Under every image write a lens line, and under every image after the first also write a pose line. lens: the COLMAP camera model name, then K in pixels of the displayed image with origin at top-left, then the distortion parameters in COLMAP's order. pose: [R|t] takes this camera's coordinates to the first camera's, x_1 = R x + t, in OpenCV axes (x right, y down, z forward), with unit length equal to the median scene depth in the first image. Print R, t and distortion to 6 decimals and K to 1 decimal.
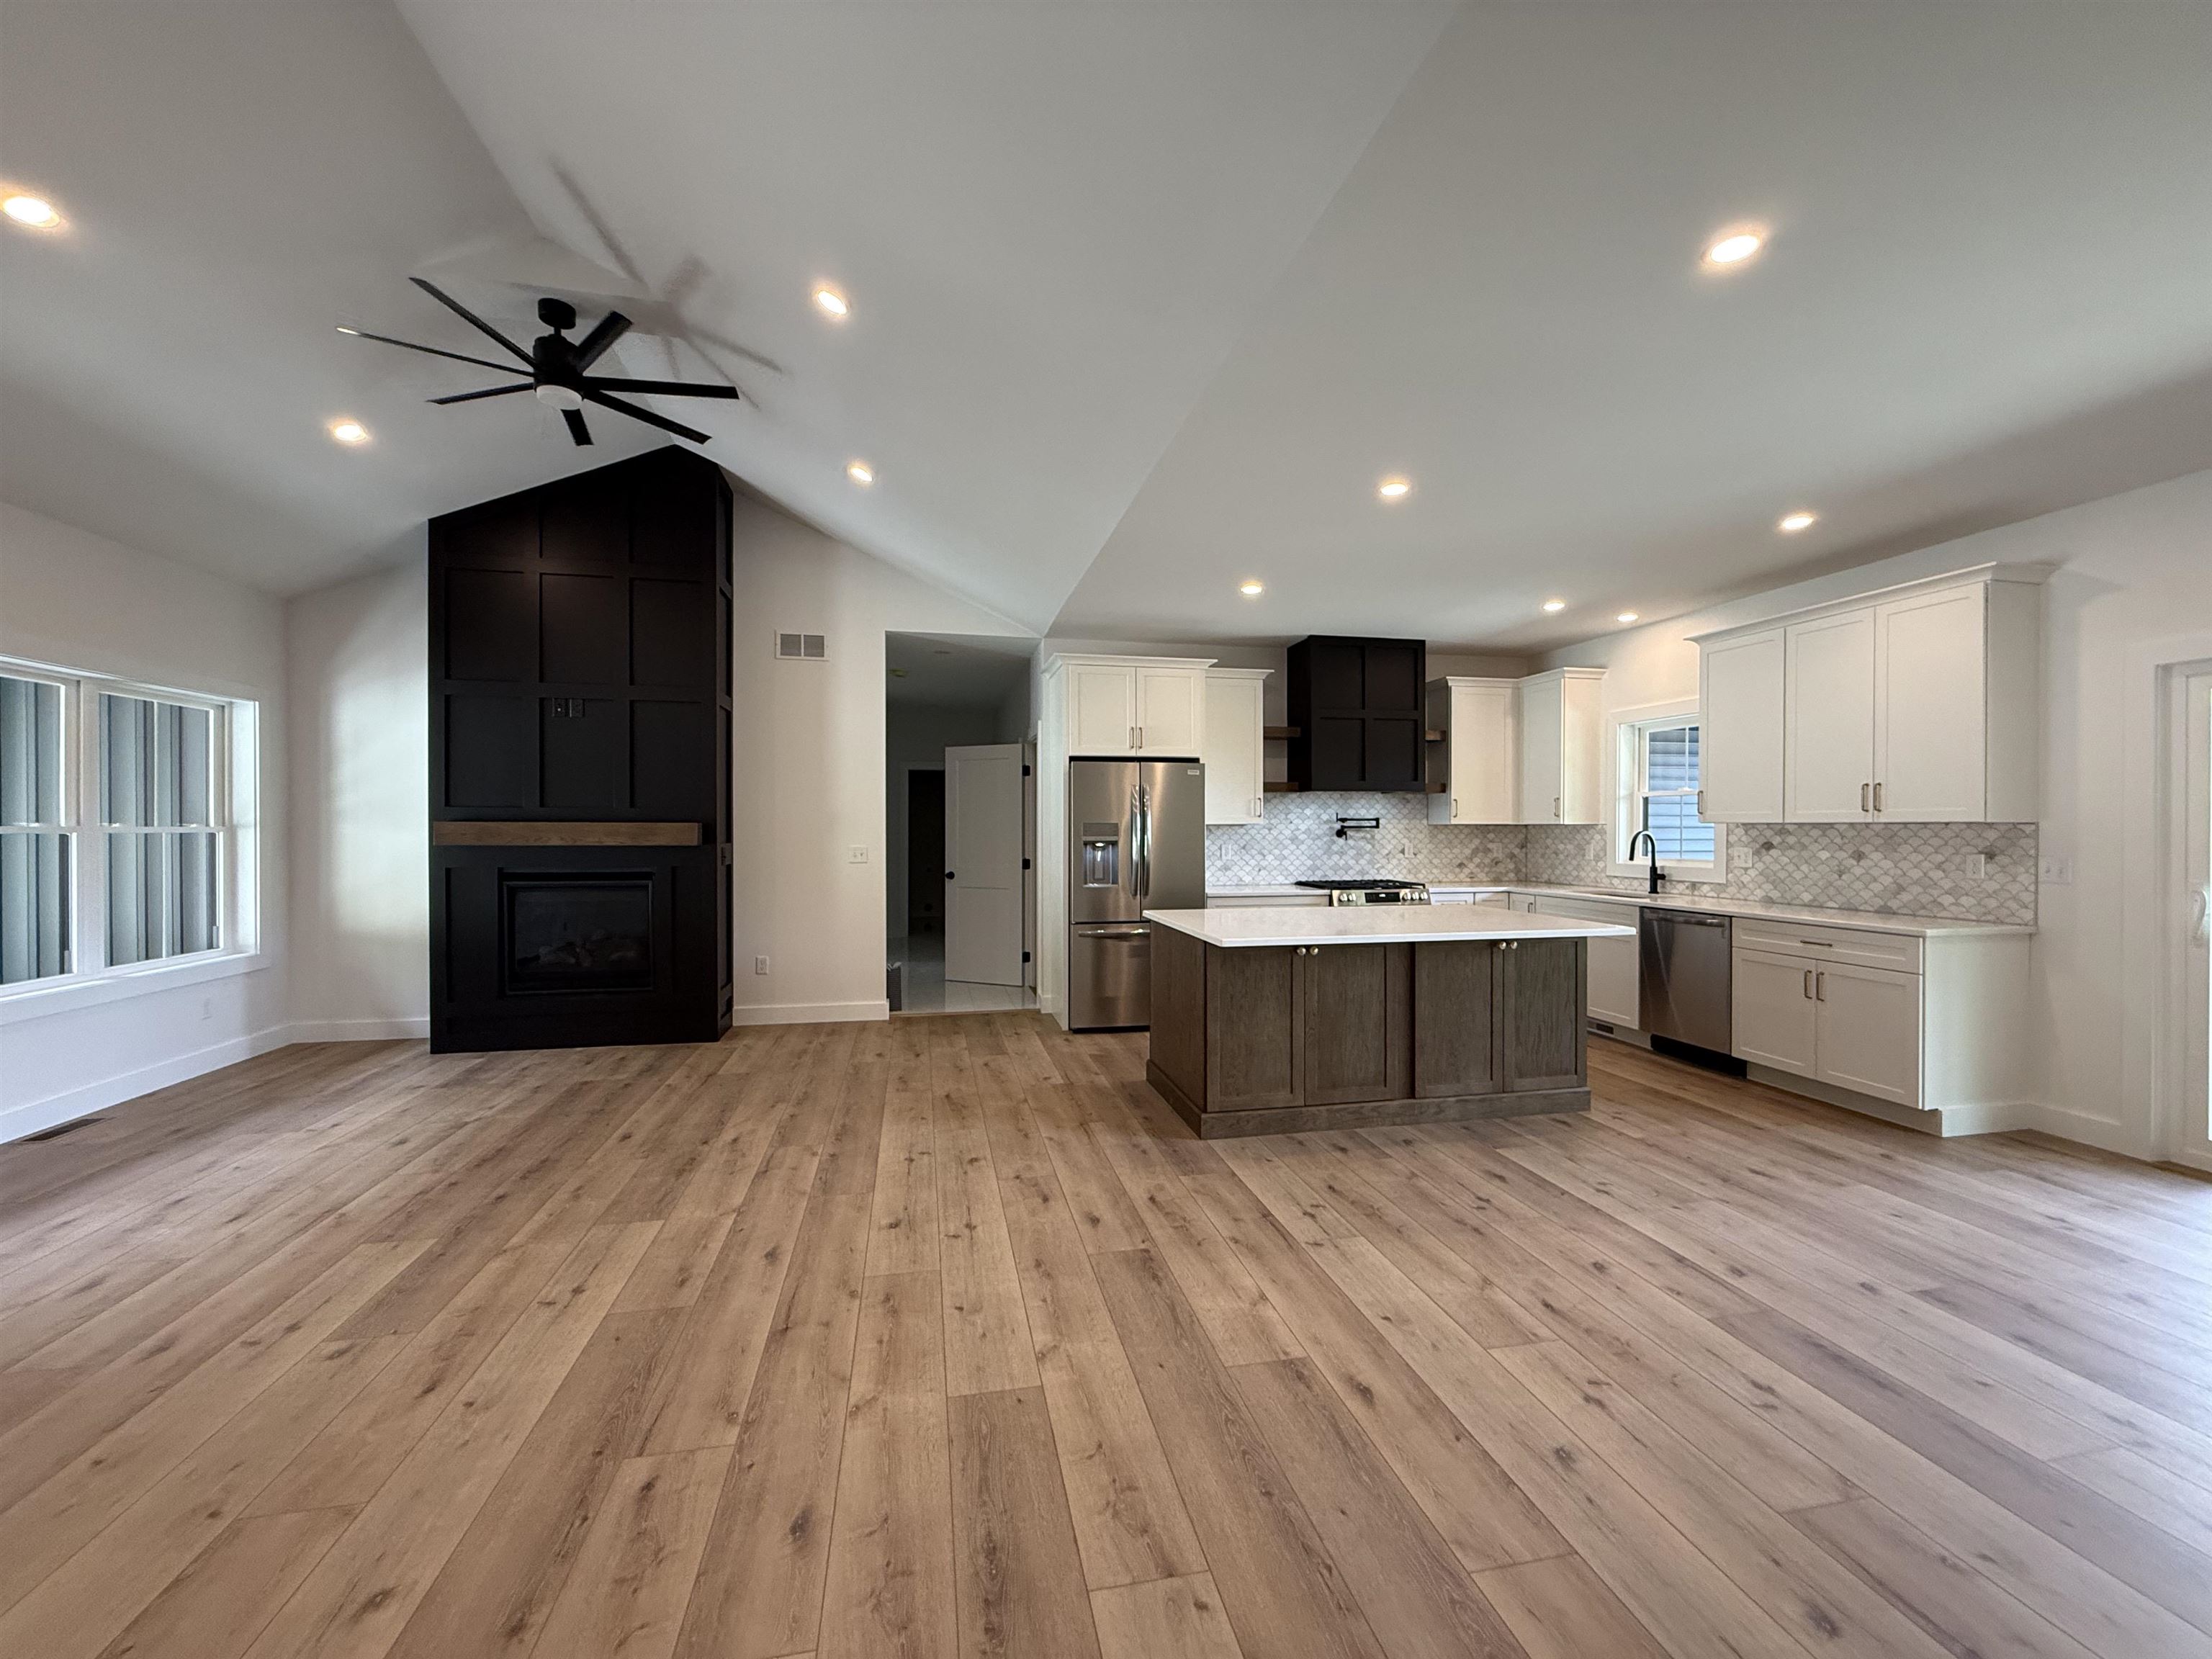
lens RADIAL K [[877.7, 0, 1093.8], [0, 877.7, 829.8], [0, 0, 1]] dist [0.001592, 0.000258]
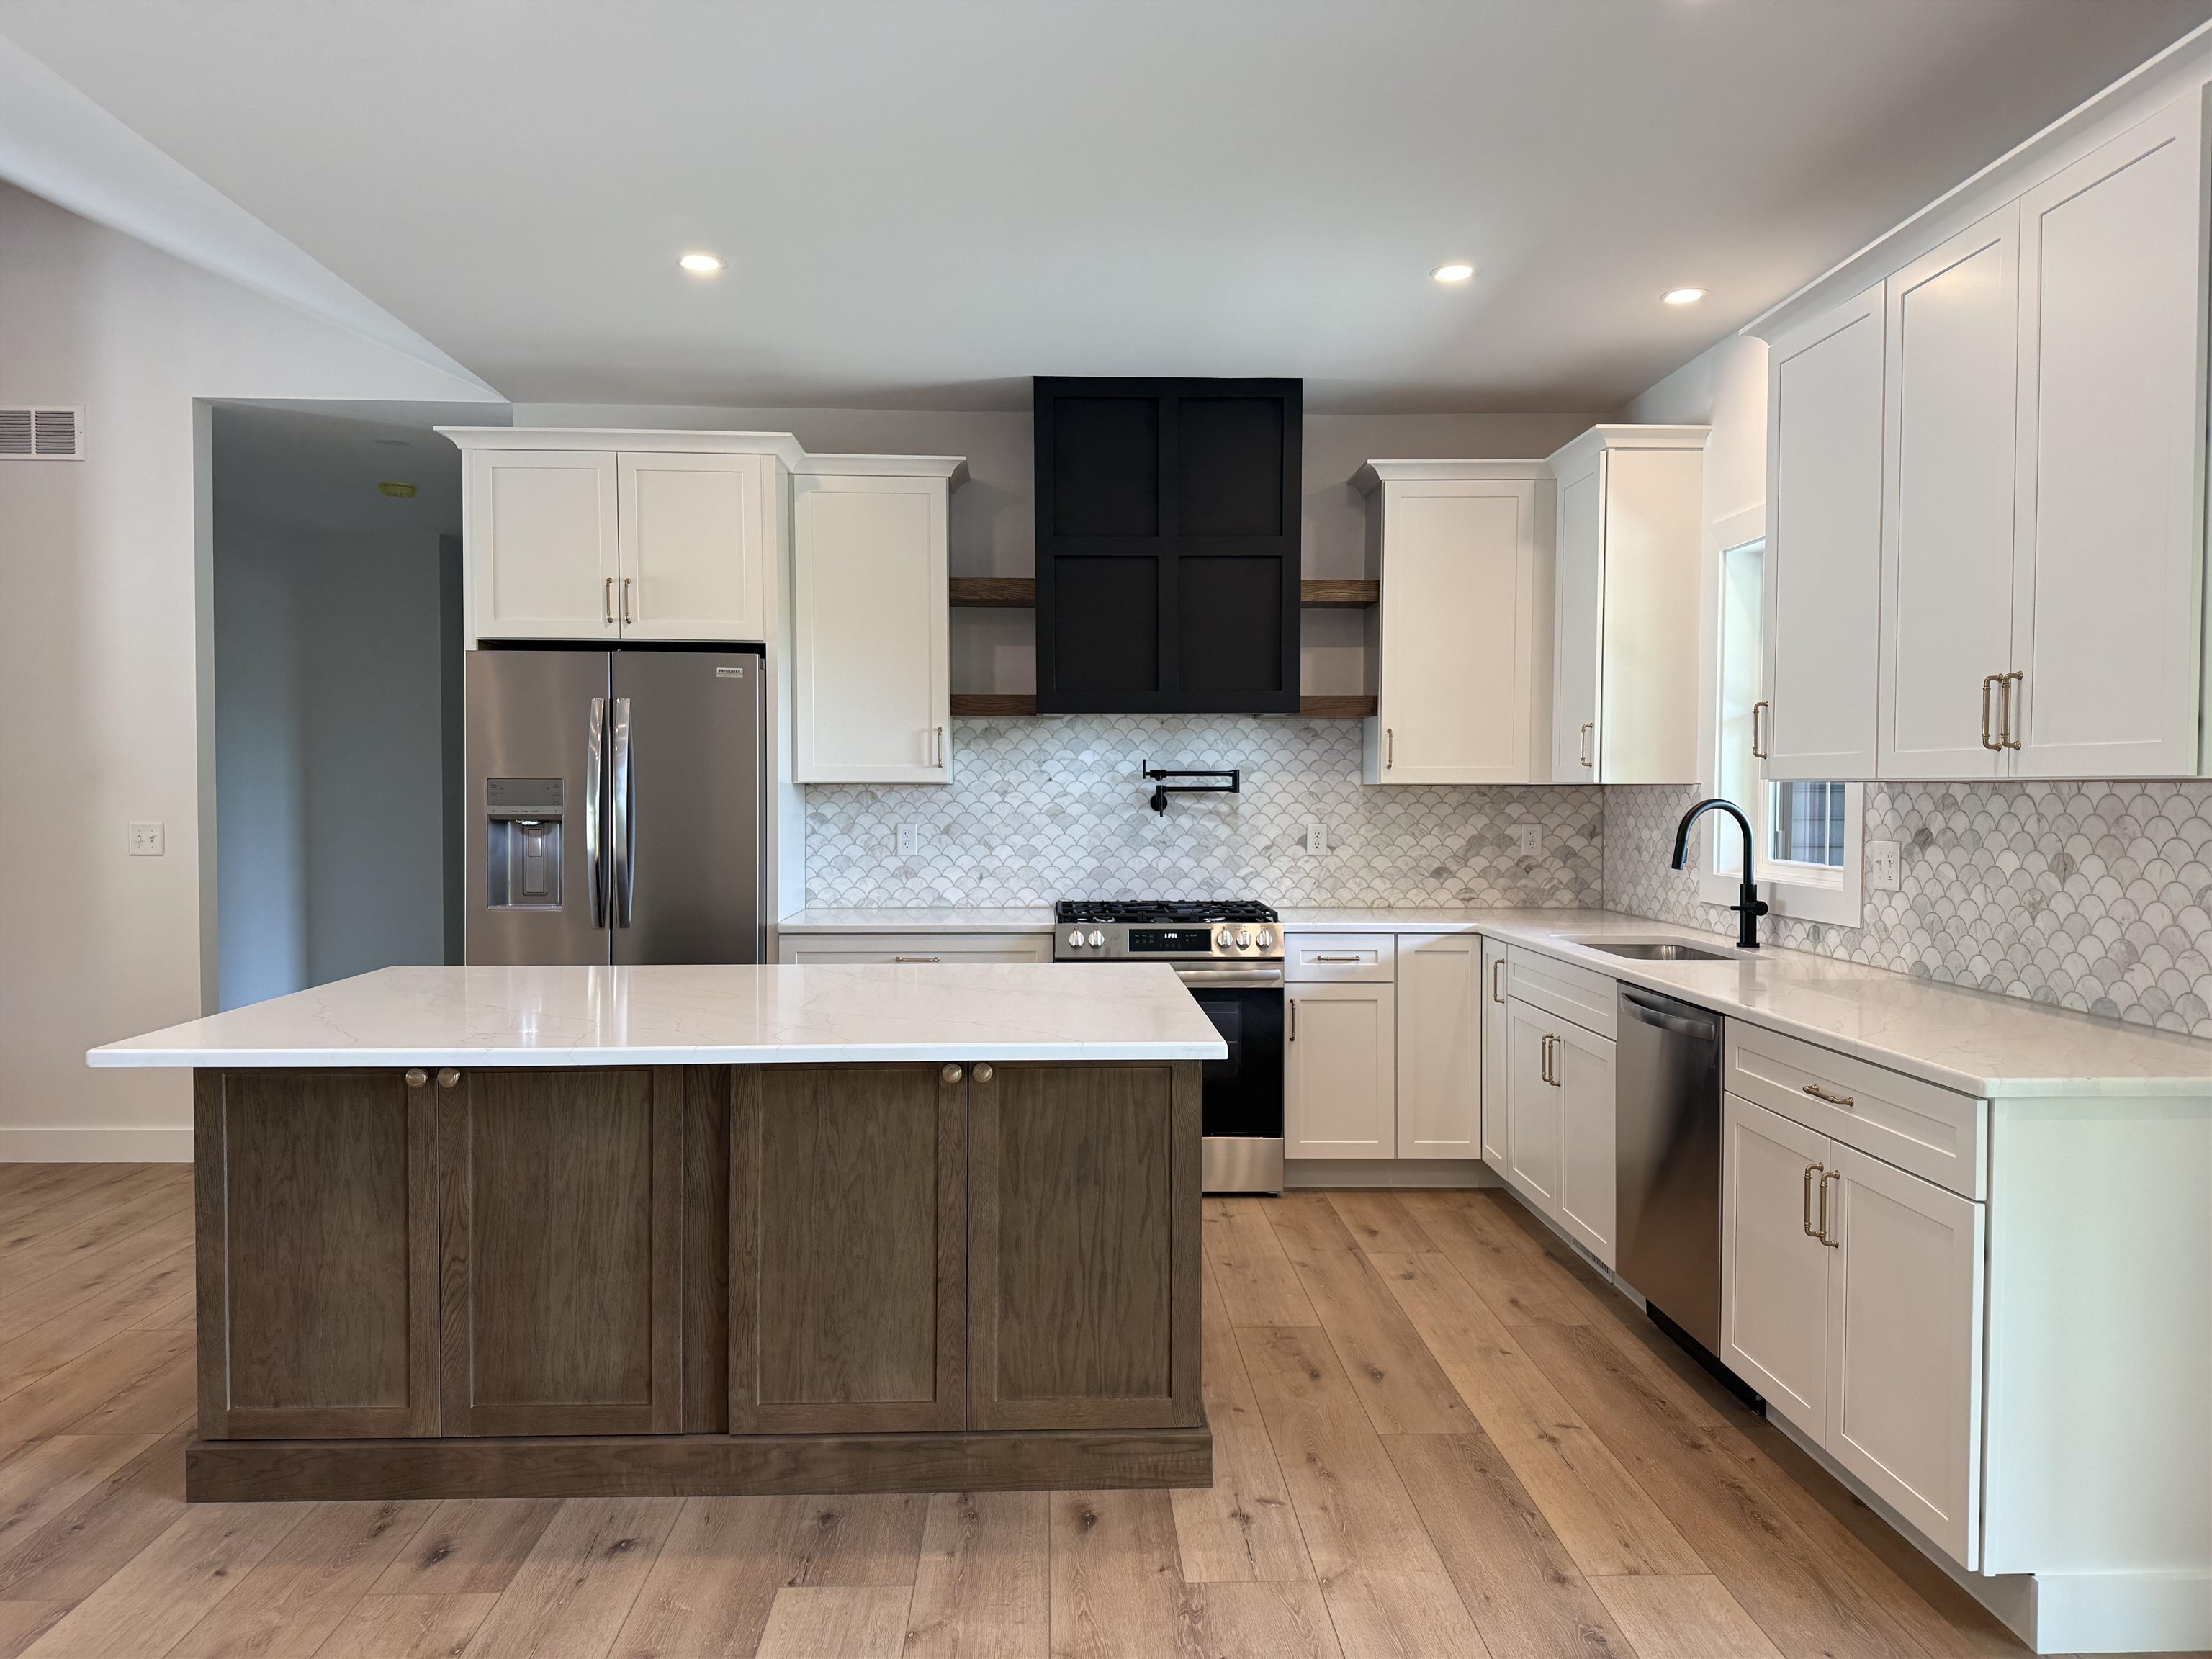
lens RADIAL K [[1533.2, 0, 1108.0], [0, 1533.2, 828.1], [0, 0, 1]] dist [0.026769, -0.029450]
pose [[0.986415, 0.007600, -0.164094, 0.545953], [-0.003923, 0.999734, 0.022718, -0.000845], [0.164223, -0.021766, 0.986183, 0.254809]]
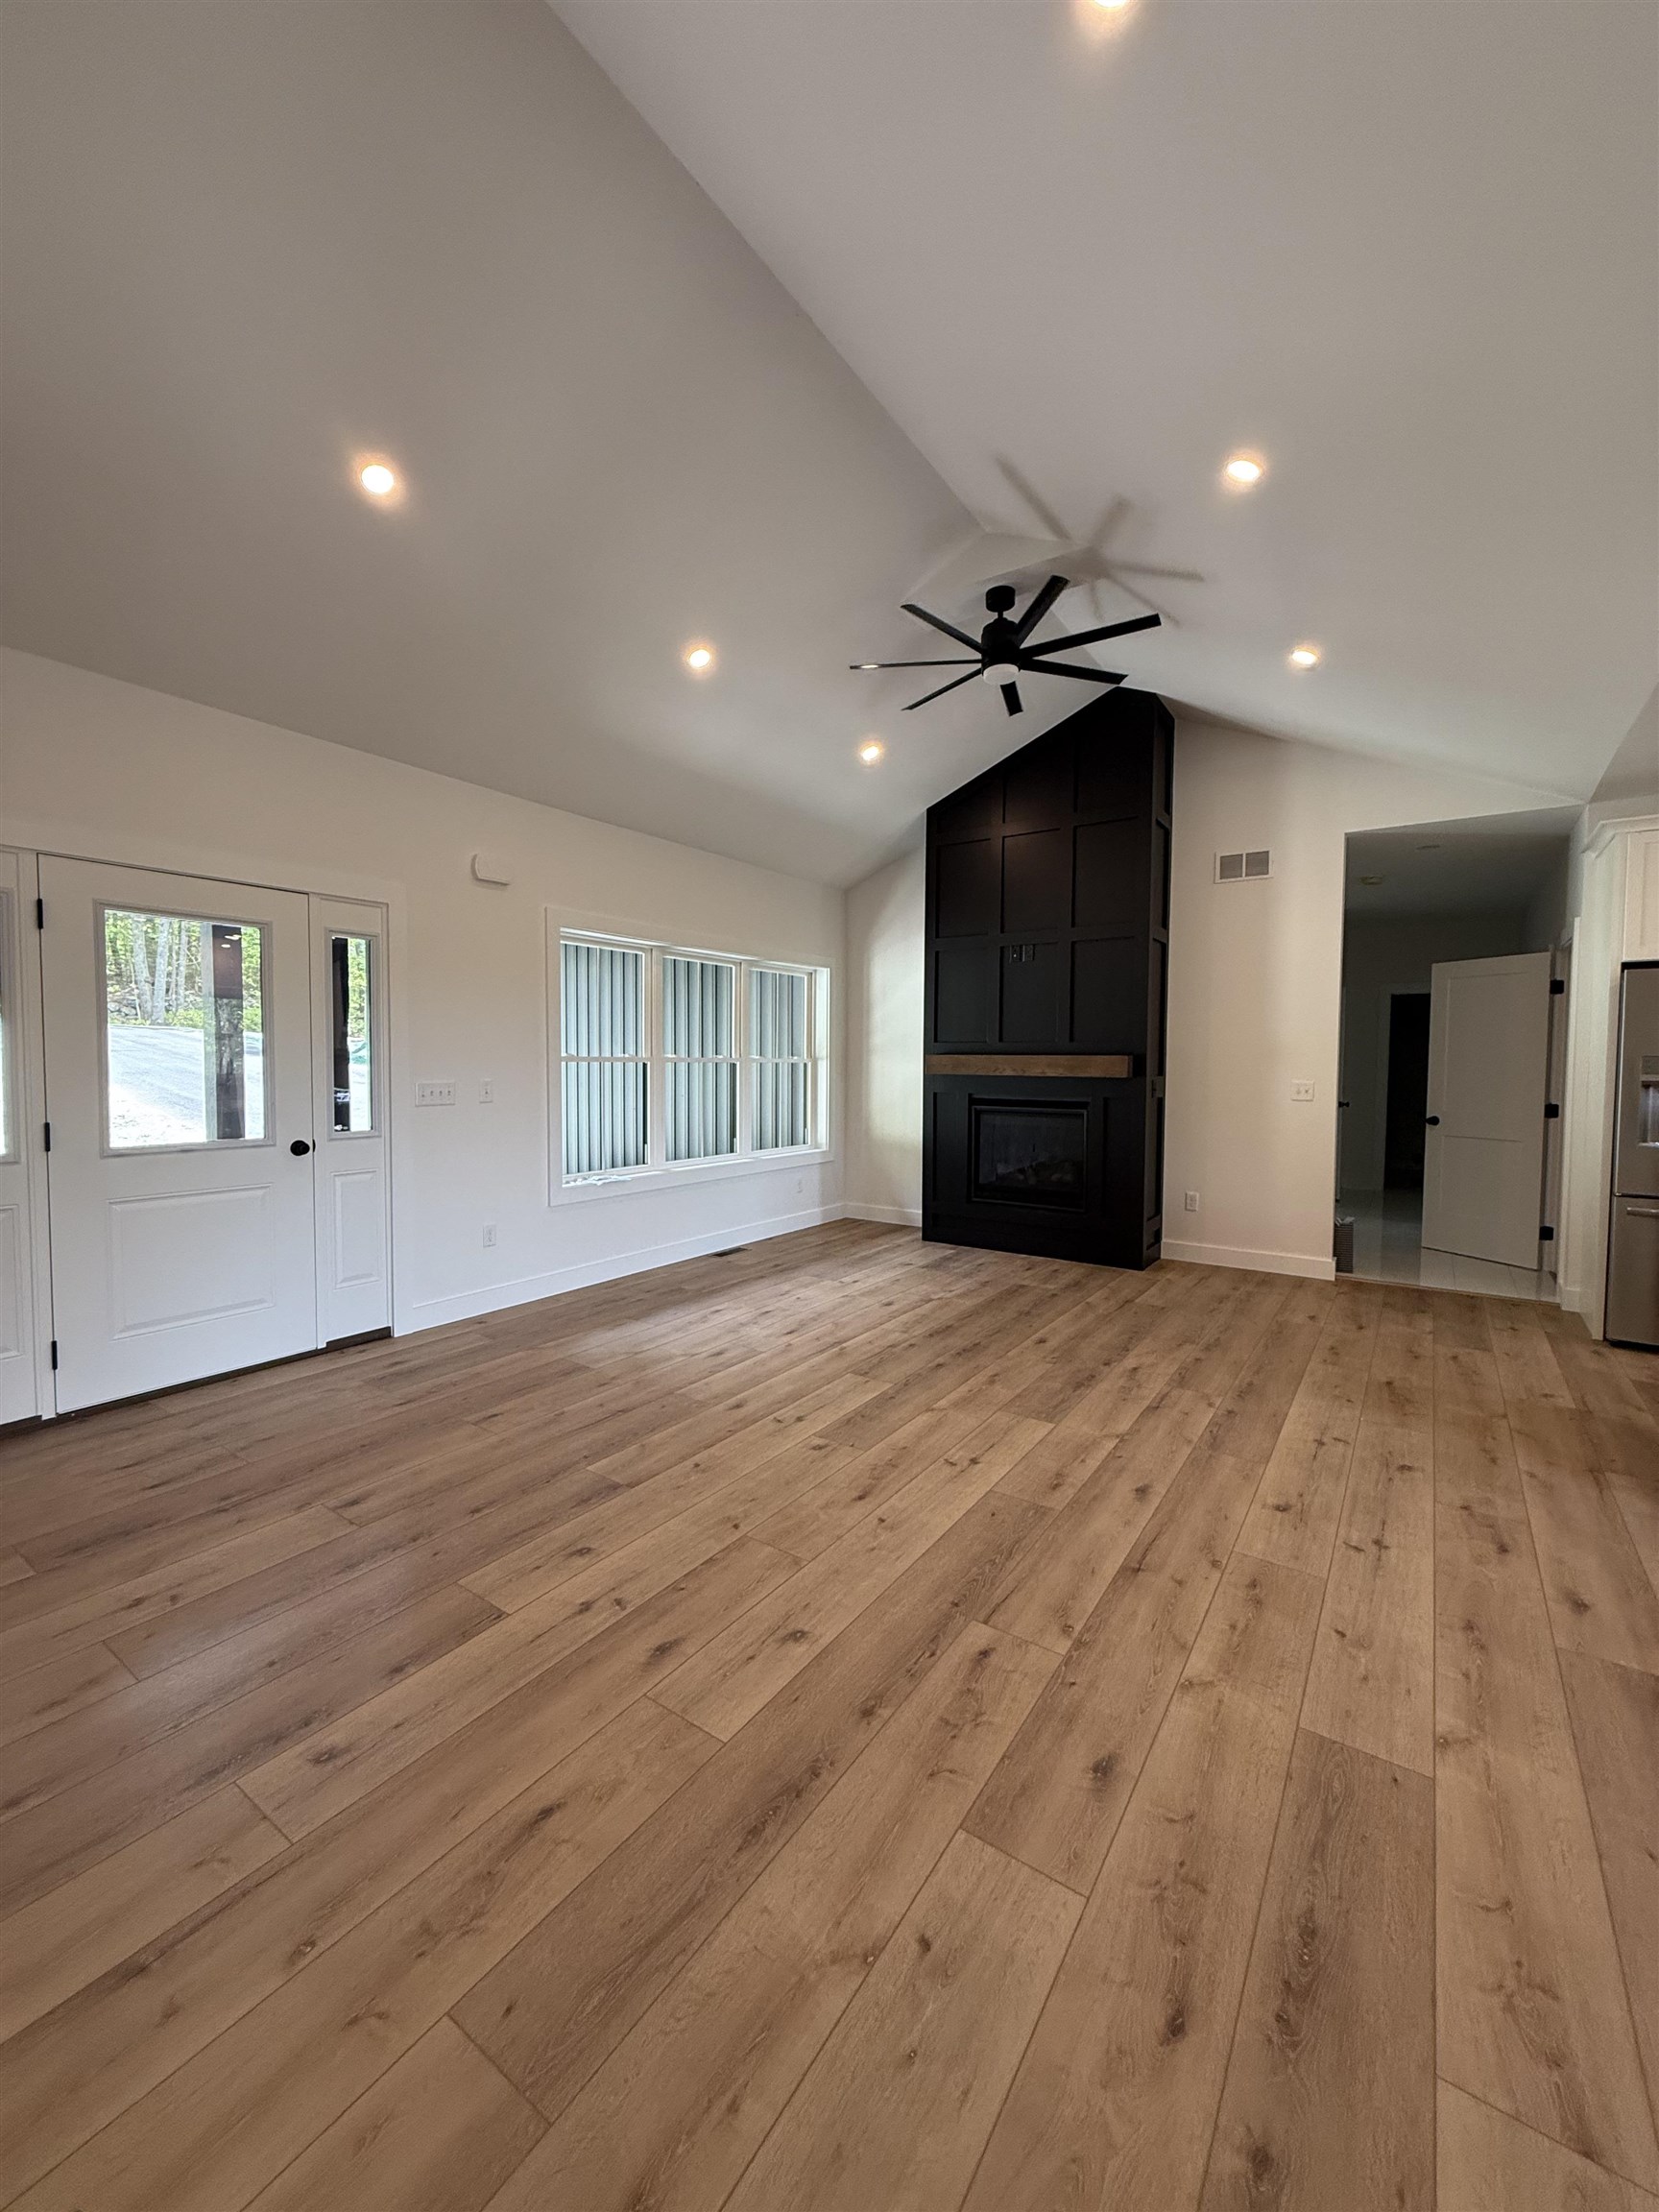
lens RADIAL K [[877.7, 0, 835.4], [0, 877.7, 1095.5], [0, 0, 1]] dist [0.001592, 0.000258]
pose [[0.697386, 0.031649, -0.715997, 0.050197], [-0.007401, 0.999289, 0.036963, 0.003510], [0.716658, -0.020479, 0.697125, 0.044206]]
